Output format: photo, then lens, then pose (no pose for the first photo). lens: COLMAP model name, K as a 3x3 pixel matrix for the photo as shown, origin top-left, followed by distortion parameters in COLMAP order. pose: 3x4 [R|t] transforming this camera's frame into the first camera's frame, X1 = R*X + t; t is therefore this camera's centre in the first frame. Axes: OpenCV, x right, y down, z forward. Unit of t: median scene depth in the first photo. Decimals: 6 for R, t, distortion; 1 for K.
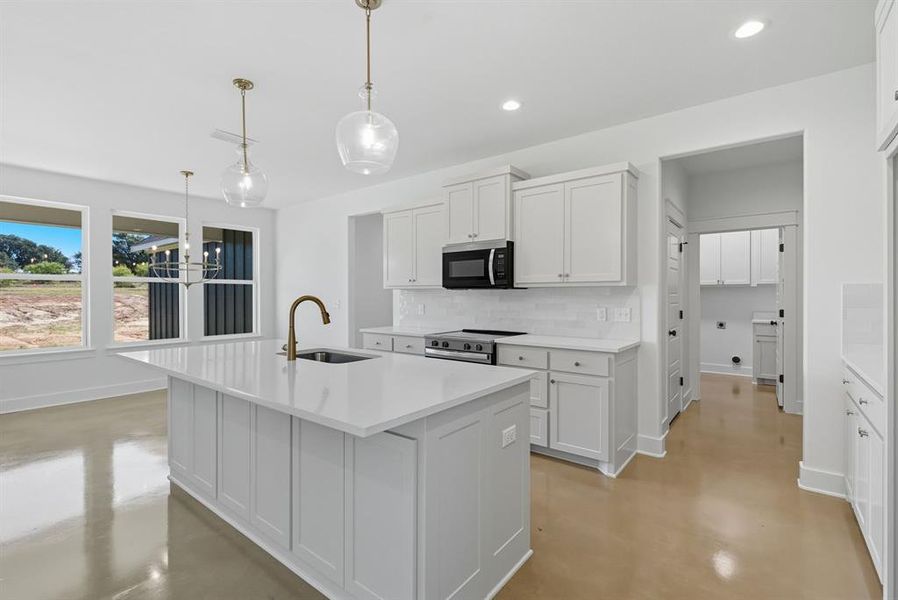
lens RADIAL K [[408.0, 0, 445.5], [0, 408.0, 294.8], [0, 0, 1]] dist [-0.000751, -0.001571]
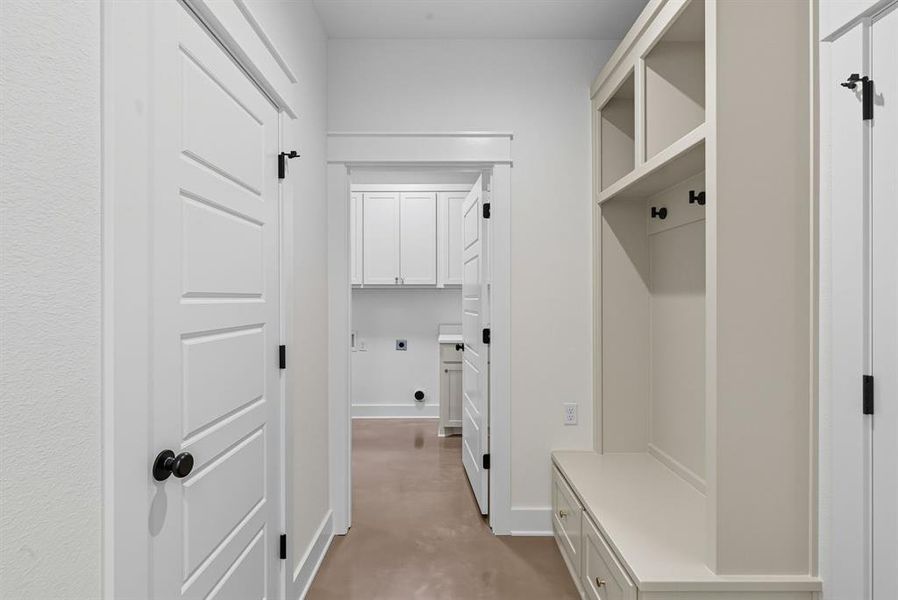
lens RADIAL K [[408.0, 0, 431.7], [0, 408.0, 301.2], [0, 0, 1]] dist [-0.000751, -0.001571]
pose [[0.804122, -0.001161, 0.594463, 0.505477], [-0.001453, 0.999991, 0.003919, -0.001197], [-0.594463, -0.004015, 0.804113, 0.685952]]
